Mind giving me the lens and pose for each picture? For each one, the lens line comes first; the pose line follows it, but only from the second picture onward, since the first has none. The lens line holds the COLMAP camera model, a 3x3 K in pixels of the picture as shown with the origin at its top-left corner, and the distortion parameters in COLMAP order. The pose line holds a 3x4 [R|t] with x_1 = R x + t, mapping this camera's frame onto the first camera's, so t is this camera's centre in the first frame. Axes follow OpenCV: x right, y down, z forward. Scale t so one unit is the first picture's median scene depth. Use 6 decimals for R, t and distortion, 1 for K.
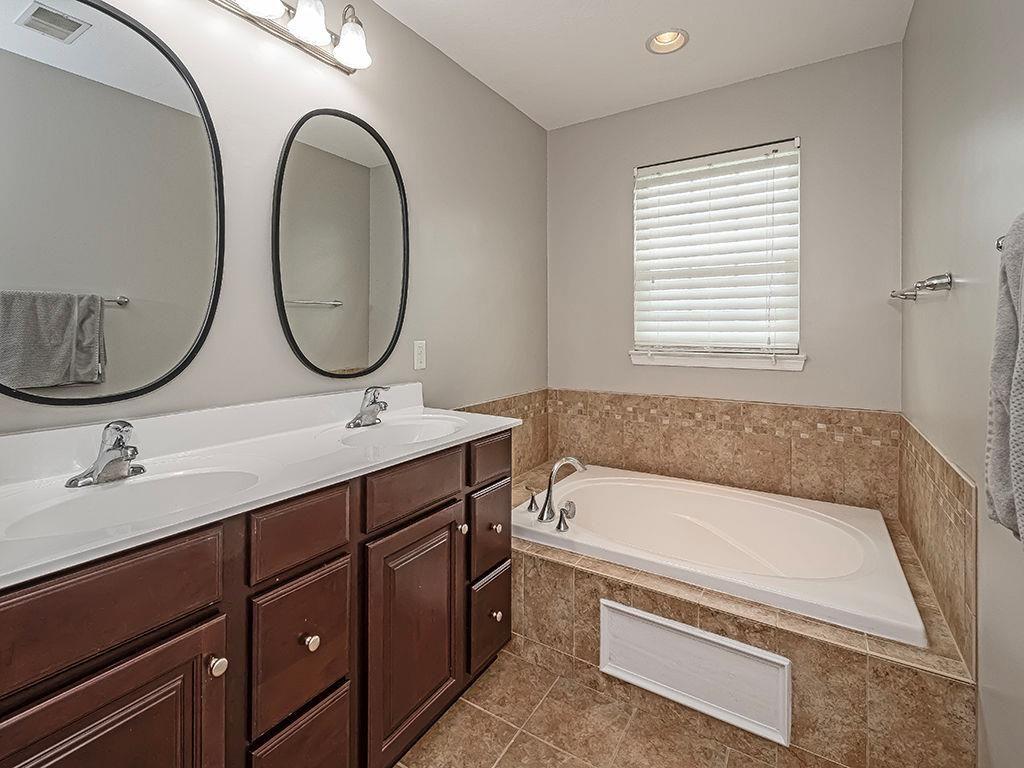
lens RADIAL K [[459.3, 0, 483.2], [0, 459.3, 337.3], [0, 0, 1]] dist [0.002584, -0.000024]
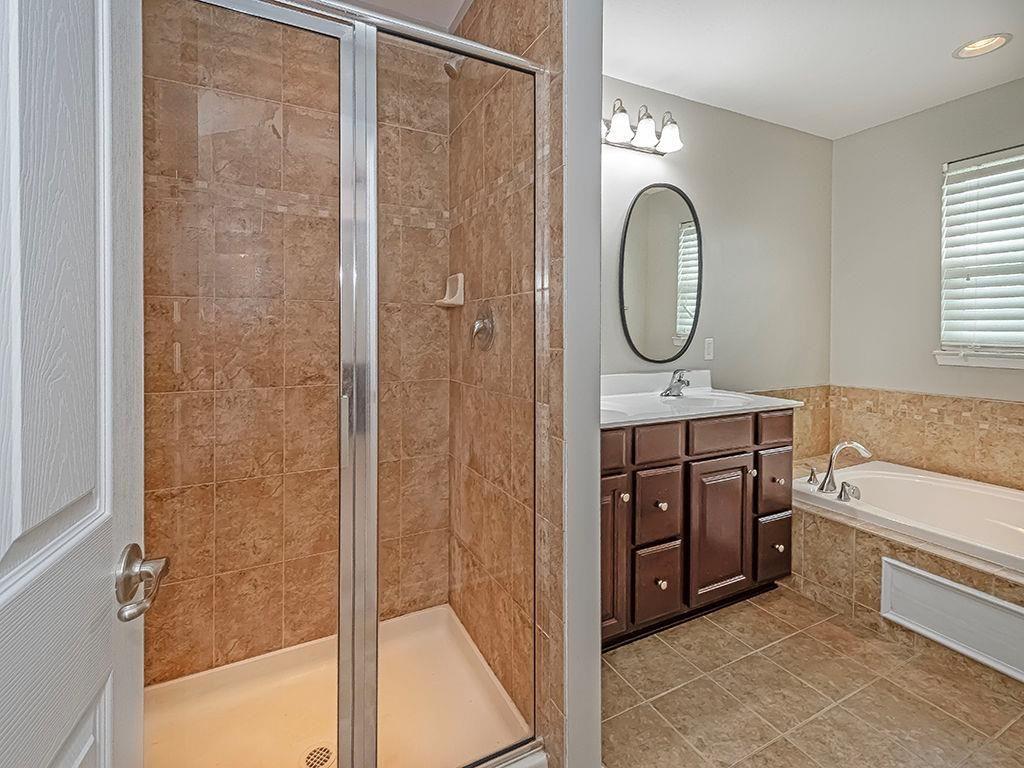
lens RADIAL K [[459.3, 0, 483.2], [0, 459.3, 337.3], [0, 0, 1]] dist [0.002584, -0.000024]
pose [[0.873377, 0.009711, -0.486948, -0.071787], [-0.006689, 0.999946, 0.007944, -0.000931], [0.486999, -0.003681, 0.873395, -0.536840]]
